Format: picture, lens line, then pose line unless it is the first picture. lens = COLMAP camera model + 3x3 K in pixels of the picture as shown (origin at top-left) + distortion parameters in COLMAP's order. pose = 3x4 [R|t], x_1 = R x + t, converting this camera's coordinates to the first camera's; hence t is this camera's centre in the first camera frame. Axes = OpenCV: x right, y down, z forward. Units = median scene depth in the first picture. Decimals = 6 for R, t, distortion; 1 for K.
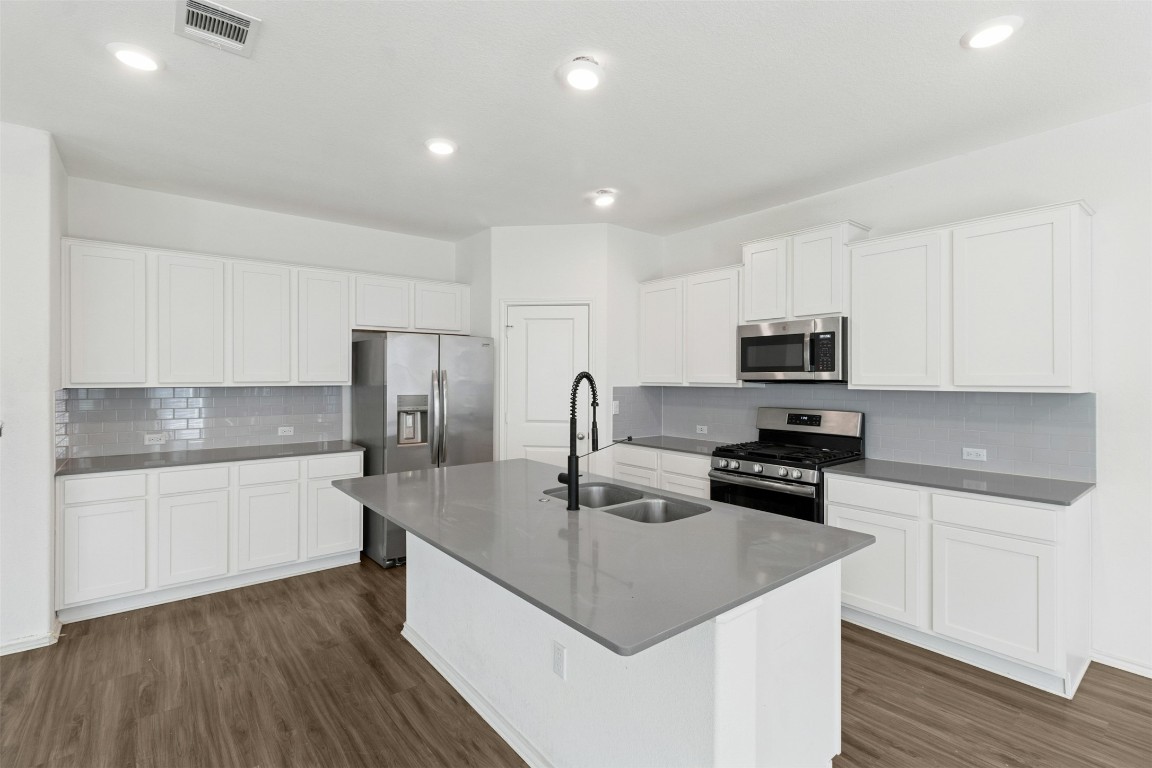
lens RADIAL K [[535.3, 0, 578.0], [0, 535.3, 376.3], [0, 0, 1]] dist [0.007987, -0.000287]
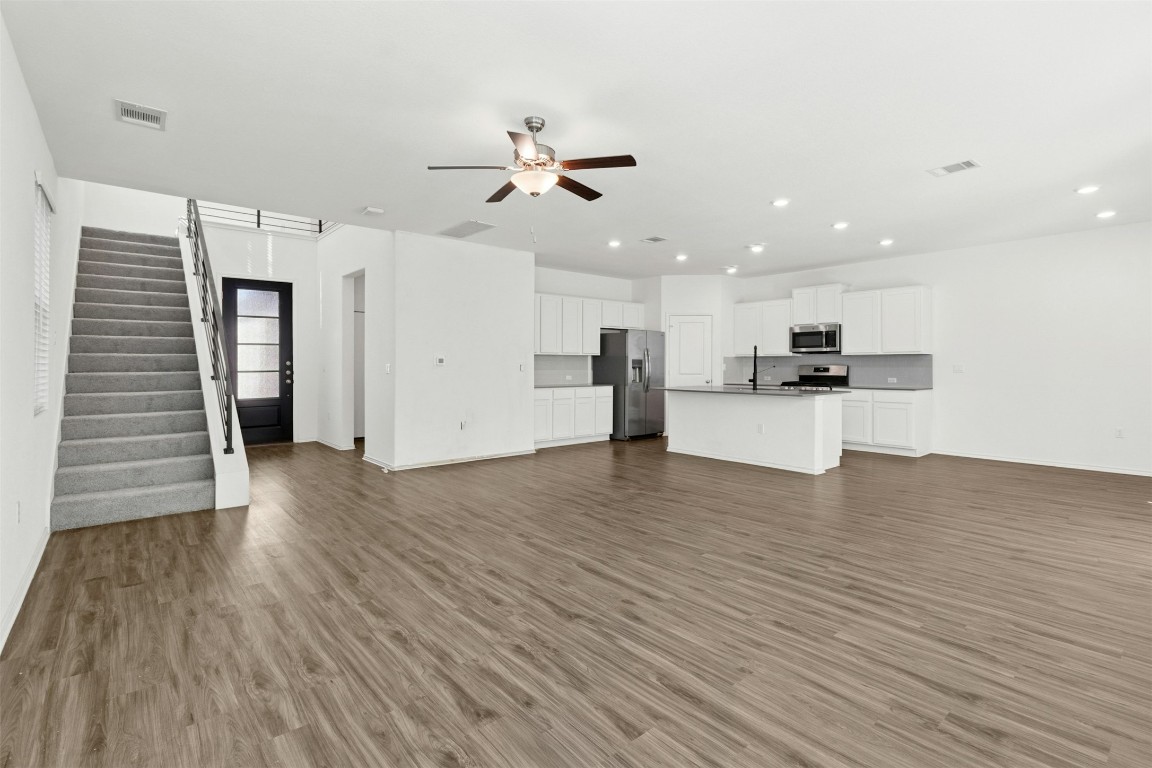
lens RADIAL K [[535.3, 0, 583.5], [0, 535.3, 362.3], [0, 0, 1]] dist [0.007987, -0.000287]
pose [[0.999246, -0.000582, 0.038820, -0.648236], [0.000726, 0.999993, -0.003689, 0.058117], [-0.038817, 0.003715, 0.999239, -1.179361]]
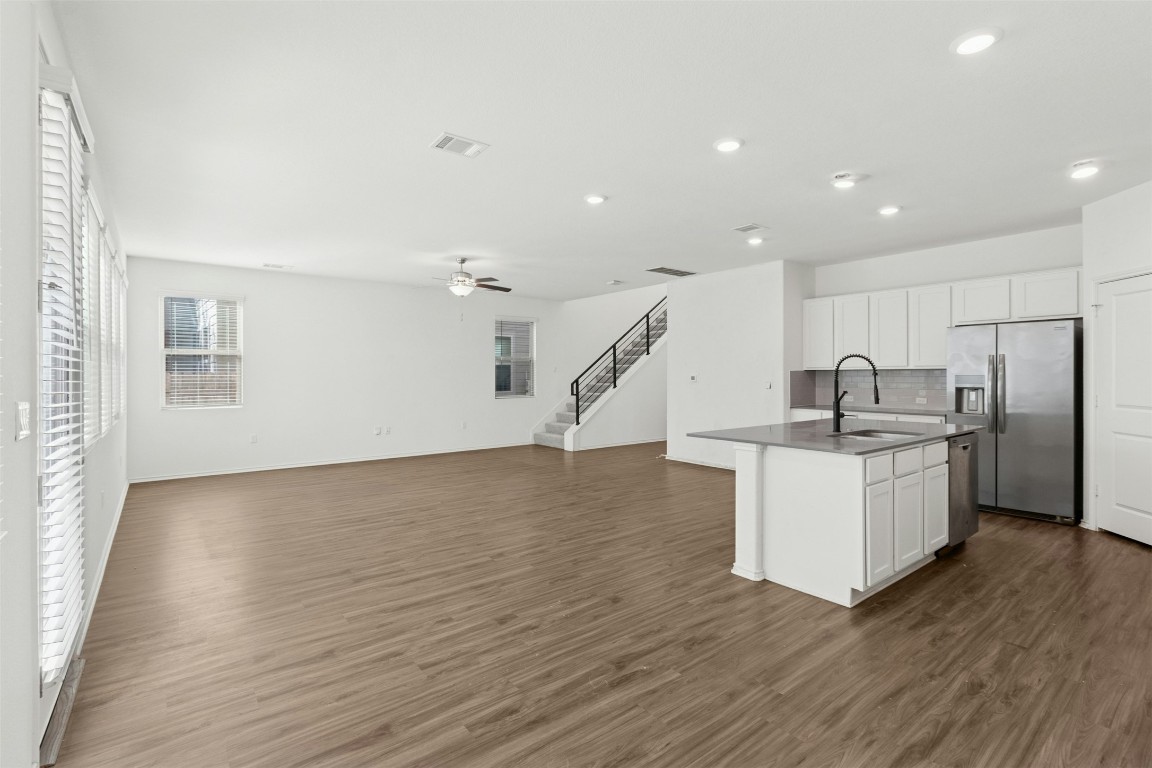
lens RADIAL K [[535.3, 0, 576.0], [0, 535.3, 375.9], [0, 0, 1]] dist [0.007987, -0.000287]
pose [[-0.008432, 0.002909, -0.999960, 1.036123], [0.003429, 0.999990, 0.002880, 0.032115], [0.999959, -0.003404, -0.008442, 0.092771]]
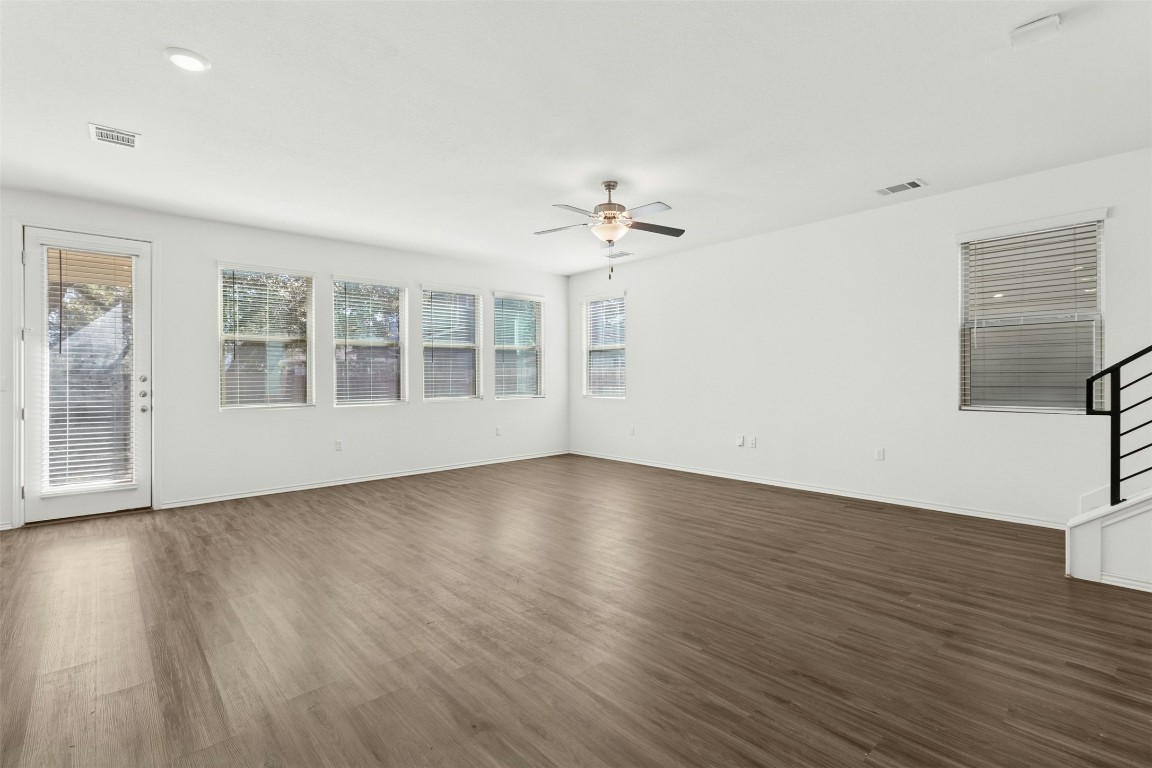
lens RADIAL K [[535.3, 0, 572.7], [0, 535.3, 383.4], [0, 0, 1]] dist [0.007987, -0.000287]
pose [[-0.998621, 0.009380, -0.051646, -0.557564], [0.008718, 0.999877, 0.013042, 0.060599], [0.051762, 0.012574, -0.998580, 0.839064]]
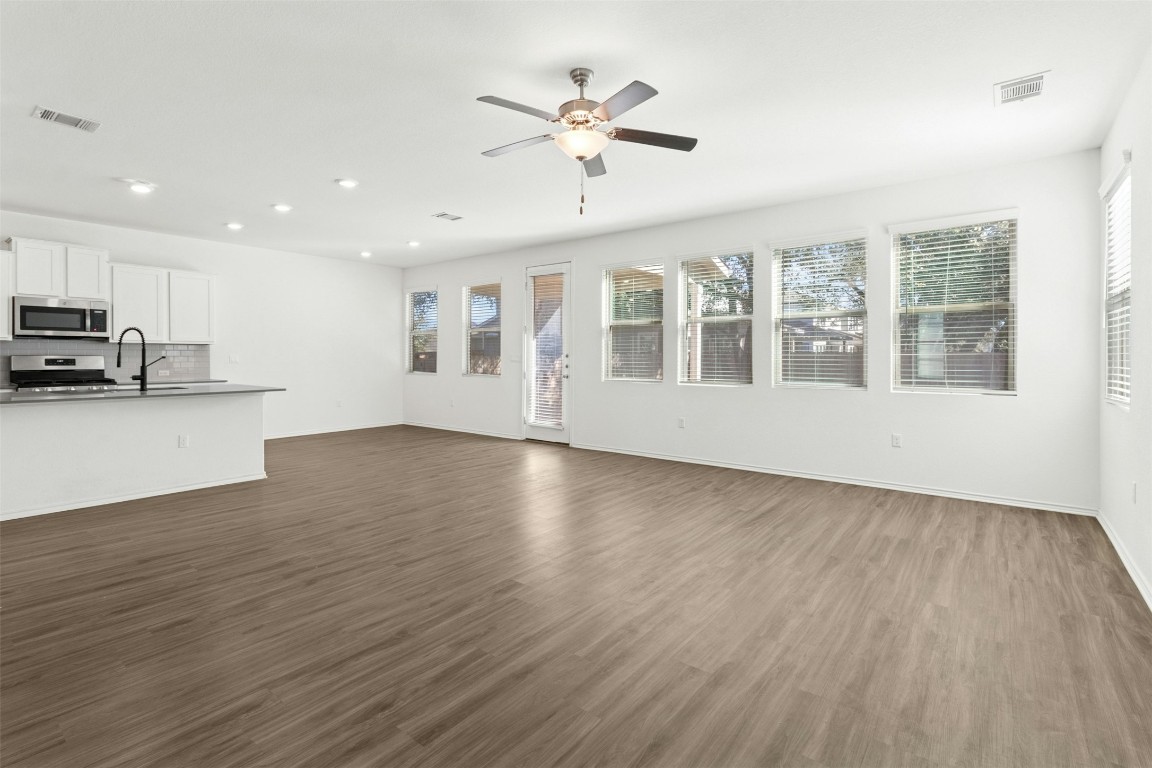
lens RADIAL K [[535.3, 0, 568.9], [0, 535.3, 354.6], [0, 0, 1]] dist [0.007987, -0.000287]
pose [[-0.218823, 0.005108, 0.975751, -1.447078], [-0.003257, 0.999977, -0.005965, 0.064240], [-0.975759, -0.004483, -0.218801, -0.103080]]
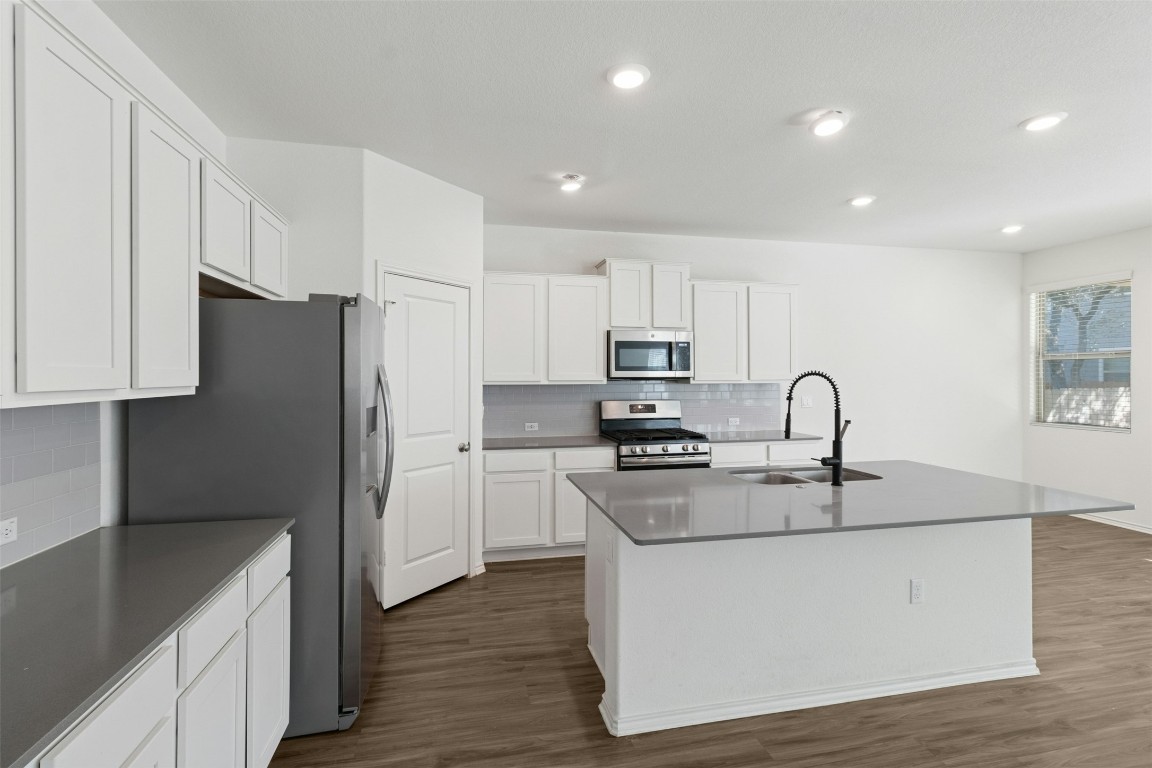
lens RADIAL K [[535.3, 0, 577.0], [0, 535.3, 378.4], [0, 0, 1]] dist [0.007987, -0.000287]
pose [[0.438000, -0.007160, 0.898947, -0.790903], [-0.001623, 0.999960, 0.008756, -0.001108], [-0.898974, -0.005294, 0.437971, 0.590209]]
